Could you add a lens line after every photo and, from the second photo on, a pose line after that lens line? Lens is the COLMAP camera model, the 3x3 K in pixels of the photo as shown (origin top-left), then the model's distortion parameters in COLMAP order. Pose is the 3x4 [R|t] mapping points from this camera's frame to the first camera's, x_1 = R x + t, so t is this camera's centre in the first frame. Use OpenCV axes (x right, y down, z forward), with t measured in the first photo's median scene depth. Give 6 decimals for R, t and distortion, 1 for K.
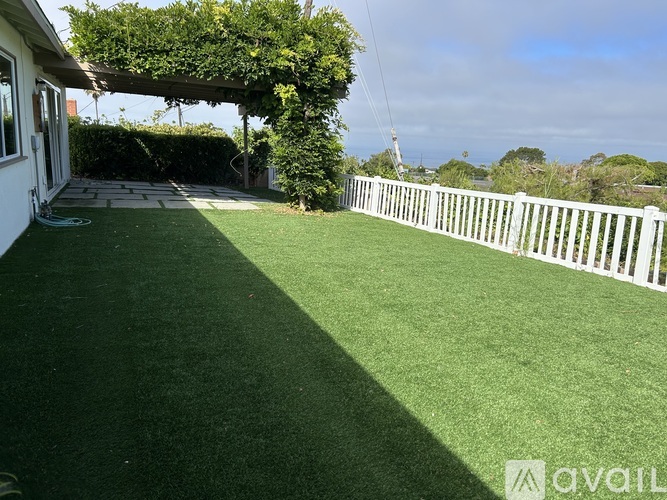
lens RADIAL K [[513.1, 0, 331.4], [0, 513.1, 247.4], [0, 0, 1]] dist [0.038123, -0.003245]
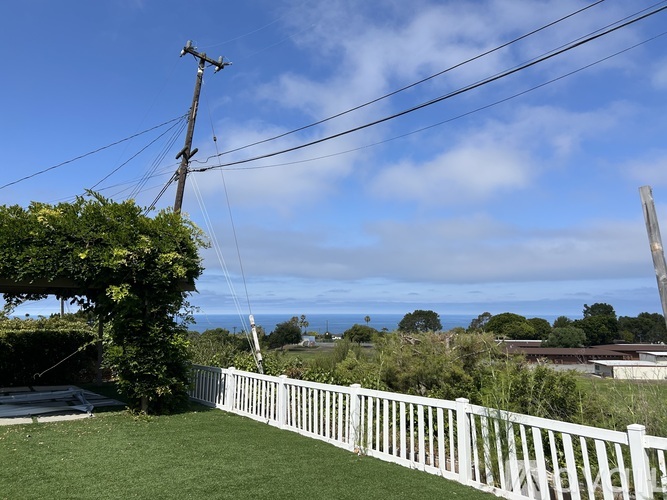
lens RADIAL K [[513.1, 0, 335.9], [0, 513.1, 252.1], [0, 0, 1]] dist [0.038123, -0.003245]
pose [[0.980806, -0.028520, 0.192888, 0.123565], [0.087150, 0.949056, -0.302817, -0.043255], [-0.174425, 0.313815, 0.933325, 0.008856]]
